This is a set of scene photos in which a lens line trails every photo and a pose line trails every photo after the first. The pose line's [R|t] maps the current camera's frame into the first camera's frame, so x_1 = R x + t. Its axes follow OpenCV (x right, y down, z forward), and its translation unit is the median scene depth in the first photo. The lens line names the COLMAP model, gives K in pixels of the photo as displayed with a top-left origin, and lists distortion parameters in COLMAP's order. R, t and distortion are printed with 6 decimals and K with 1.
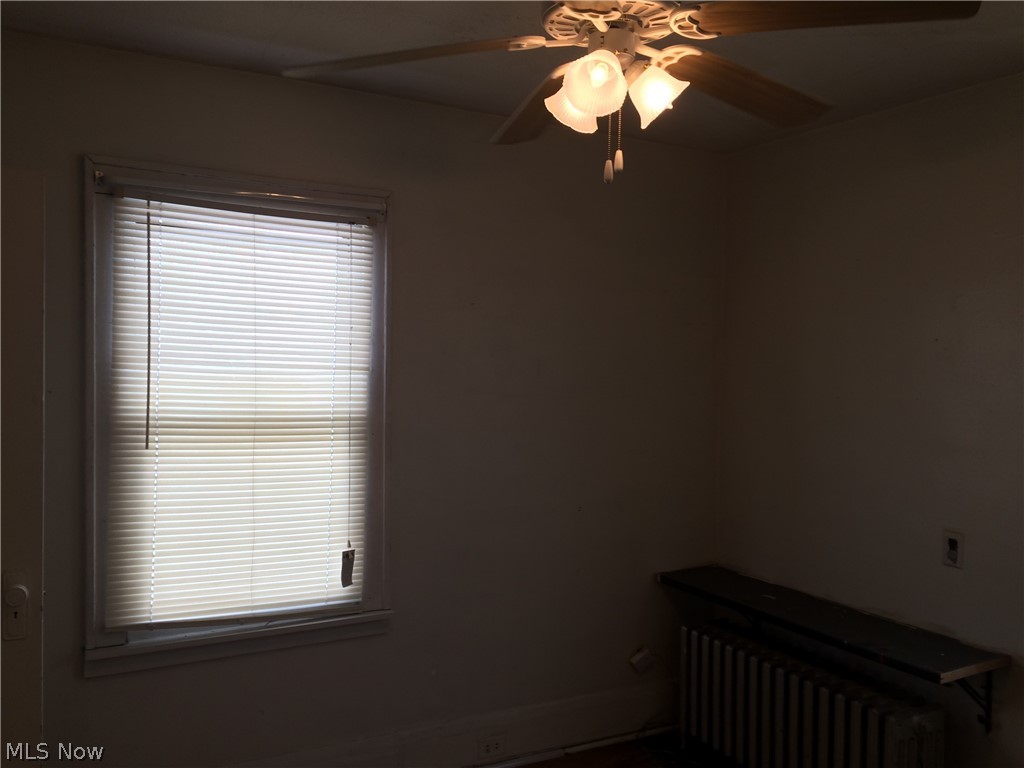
lens RADIAL K [[873.9, 0, 510.9], [0, 873.9, 387.5], [0, 0, 1]] dist [0.019360, -0.026792]
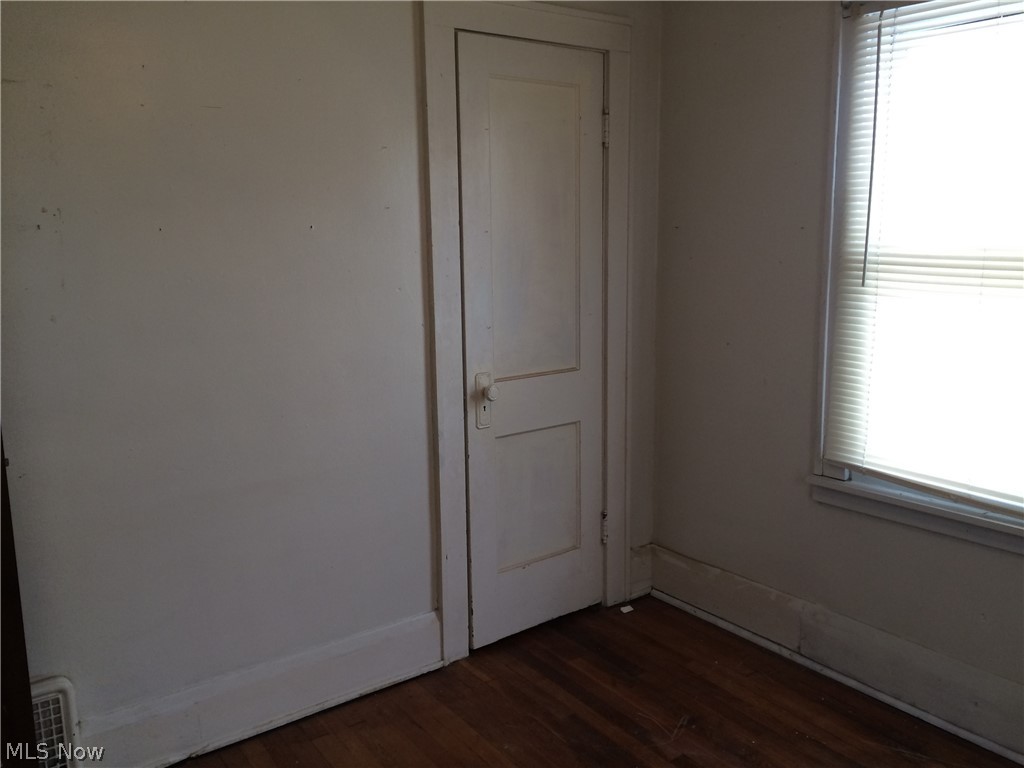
lens RADIAL K [[873.9, 0, 510.7], [0, 873.9, 382.3], [0, 0, 1]] dist [0.019360, -0.026792]
pose [[0.114458, 0.146366, -0.982587, 0.486110], [-0.002006, 0.989119, 0.147106, 0.033823], [0.993426, -0.014867, 0.113506, 0.506205]]
